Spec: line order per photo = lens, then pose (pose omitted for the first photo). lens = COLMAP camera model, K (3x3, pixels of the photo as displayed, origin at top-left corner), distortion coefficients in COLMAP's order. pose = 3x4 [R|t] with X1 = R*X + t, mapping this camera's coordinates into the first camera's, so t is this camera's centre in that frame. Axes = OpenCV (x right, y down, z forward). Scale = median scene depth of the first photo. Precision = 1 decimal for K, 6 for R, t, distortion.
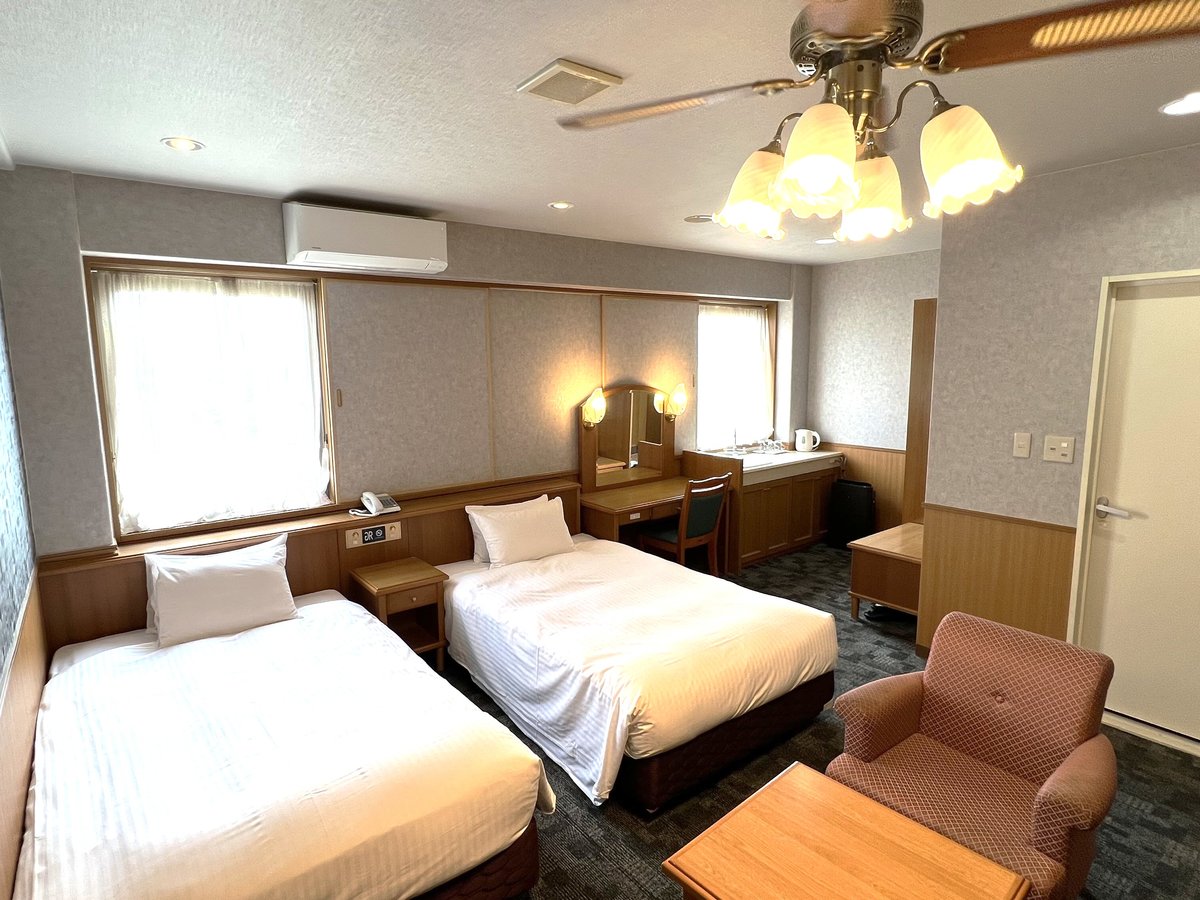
lens RADIAL K [[666.3, 0, 591.2], [0, 666.3, 449.7], [0, 0, 1]] dist [-0.006579, 0.001310]
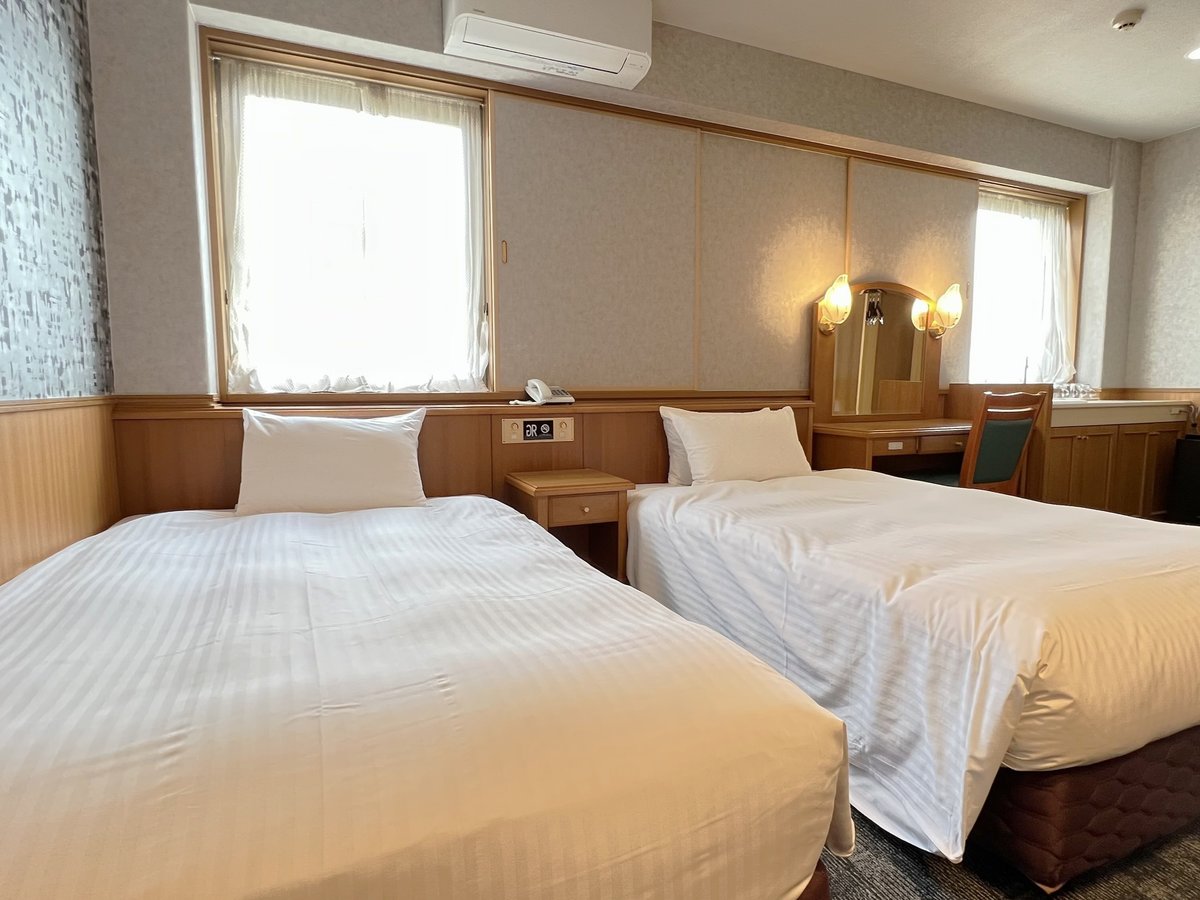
lens RADIAL K [[666.3, 0, 608.4], [0, 666.3, 452.7], [0, 0, 1]] dist [-0.006579, 0.001310]
pose [[0.969987, 0.035333, -0.240576, -0.069250], [-0.043943, 0.998568, -0.030519, 0.167139], [0.239153, 0.040174, 0.970150, 0.290584]]
